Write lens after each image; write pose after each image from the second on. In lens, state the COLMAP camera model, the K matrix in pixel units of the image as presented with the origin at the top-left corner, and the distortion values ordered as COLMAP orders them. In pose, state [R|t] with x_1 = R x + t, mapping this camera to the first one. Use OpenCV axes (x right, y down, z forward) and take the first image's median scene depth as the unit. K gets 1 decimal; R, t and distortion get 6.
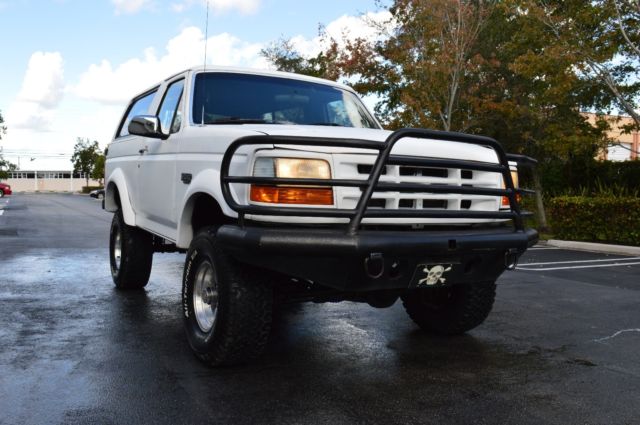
lens RADIAL K [[558.3, 0, 320.0], [0, 558.3, 212.5], [0, 0, 1]] dist [-0.065346, -0.000275]
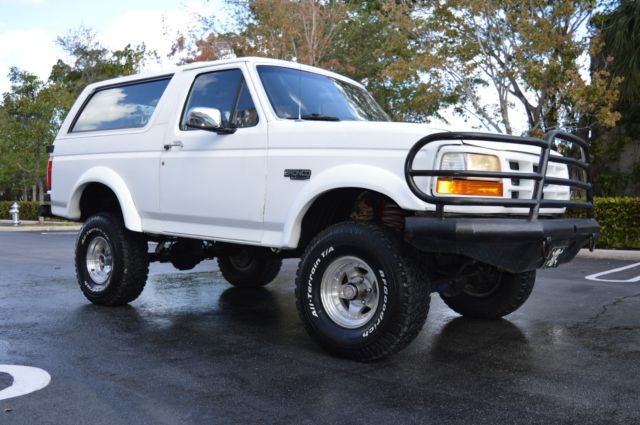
lens RADIAL K [[604.5, 0, 320.0], [0, 604.5, 212.5], [0, 0, 1]] dist [-0.065901, 0.009361]
pose [[0.936540, -0.018753, 0.350060, -0.591763], [0.025226, 0.999585, -0.013940, 0.020814], [-0.349653, 0.021885, 0.936624, 0.004819]]
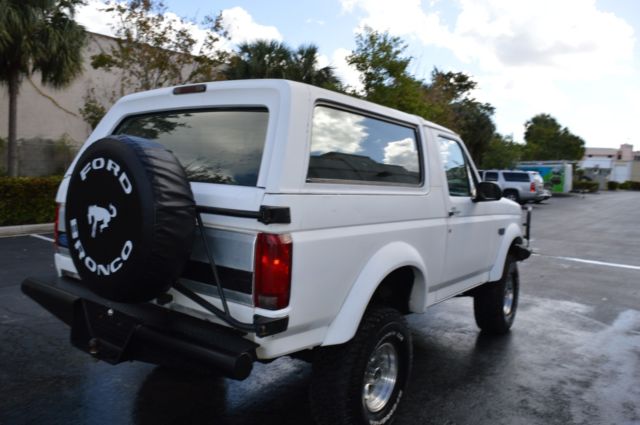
lens RADIAL K [[504.3, 0, 320.0], [0, 504.3, 212.5], [0, 0, 1]] dist [-0.078160, 0.006196]
pose [[-0.400473, -0.117646, 0.908725, -1.294841], [-0.009350, 0.992197, 0.124332, -0.282676], [-0.916261, 0.041296, -0.398448, 2.044686]]
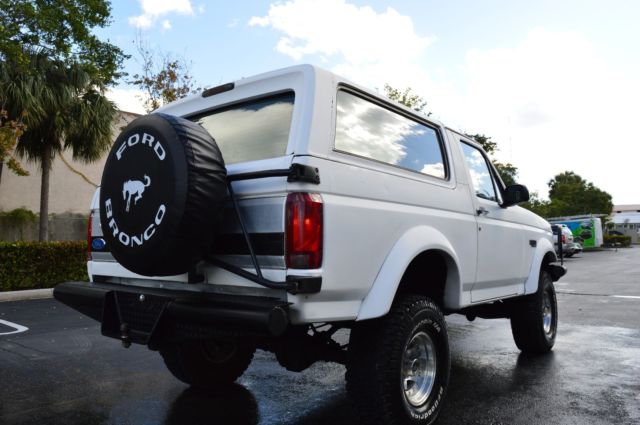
lens RADIAL K [[507.4, 0, 320.0], [0, 507.4, 212.5], [0, 0, 1]] dist [-0.084762, 0.008619]
pose [[-0.357092, 0.033622, 0.933464, -1.308903], [0.036801, 0.999082, -0.021908, -0.138971], [-0.933344, 0.026529, -0.358001, 2.059051]]
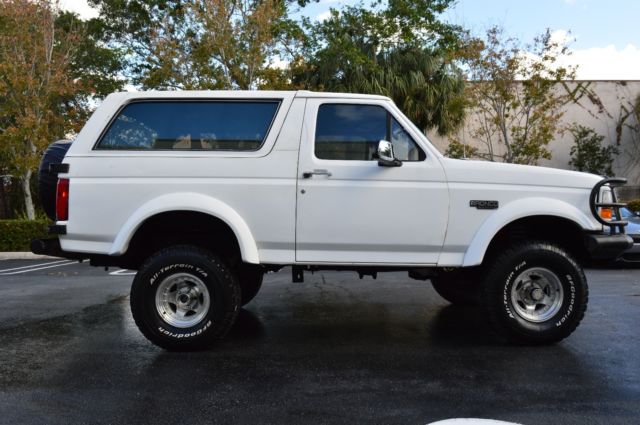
lens RADIAL K [[507.4, 0, 320.0], [0, 507.4, 212.5], [0, 0, 1]] dist [-0.084762, 0.008619]
pose [[0.500180, -0.028122, 0.865465, -1.381250], [0.058522, 0.998285, -0.001384, -0.066412], [-0.863942, 0.051341, 0.500968, 0.794152]]
